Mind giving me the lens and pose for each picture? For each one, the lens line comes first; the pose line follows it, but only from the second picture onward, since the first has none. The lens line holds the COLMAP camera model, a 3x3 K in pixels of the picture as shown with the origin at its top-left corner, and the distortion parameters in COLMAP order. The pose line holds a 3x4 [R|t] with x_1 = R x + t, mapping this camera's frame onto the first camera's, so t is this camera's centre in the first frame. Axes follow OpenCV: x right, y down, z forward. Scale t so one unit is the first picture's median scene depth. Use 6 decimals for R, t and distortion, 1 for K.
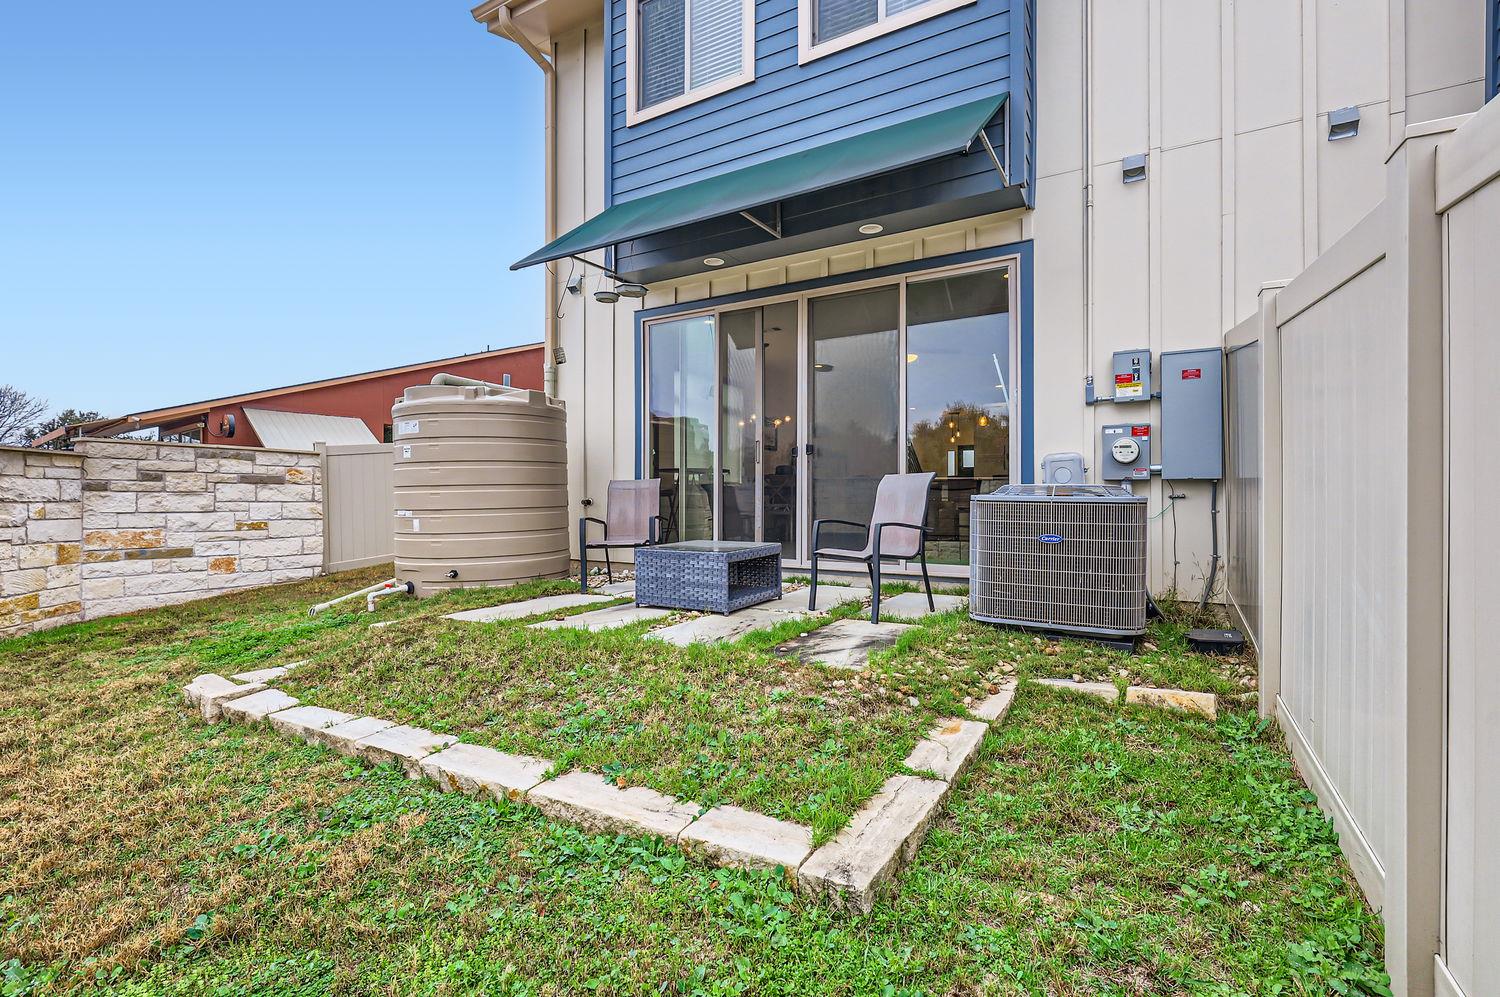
lens RADIAL K [[681.8, 0, 753.4], [0, 681.8, 504.3], [0, 0, 1]] dist [0.001459, -0.000920]
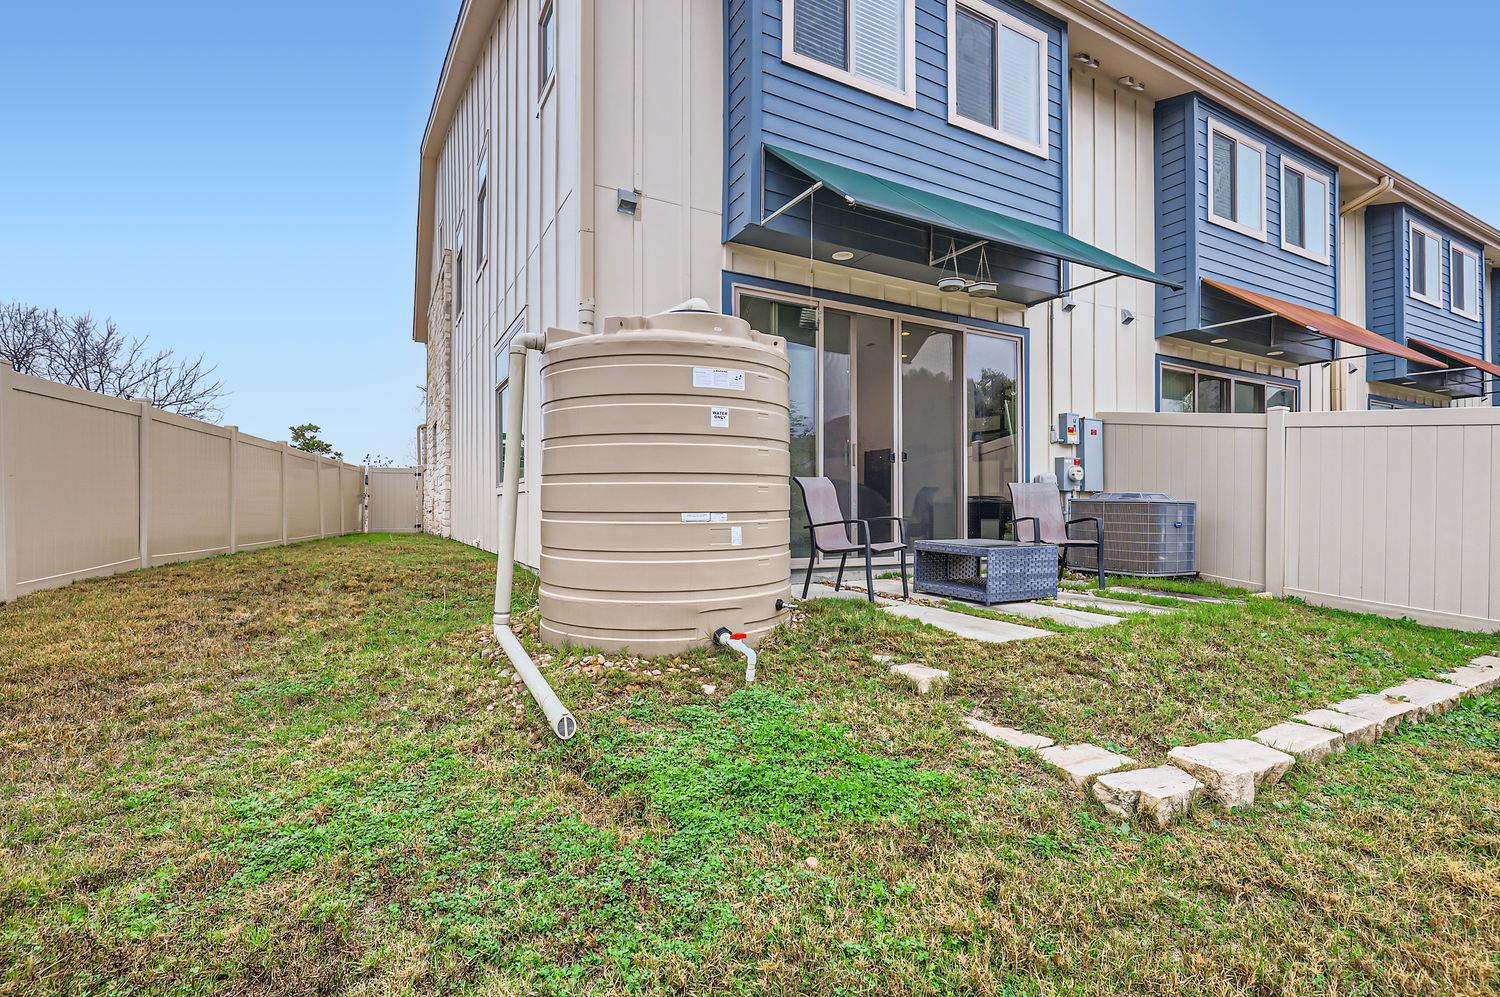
lens RADIAL K [[743.4, 0, 751.6], [0, 743.4, 497.5], [0, 0, 1]] dist [0.028810, 0.000055]
pose [[0.471104, 0.013052, 0.881981, -1.093767], [-0.001661, 0.999902, -0.013910, 0.003815], [-0.882076, 0.005088, 0.471080, 0.642011]]
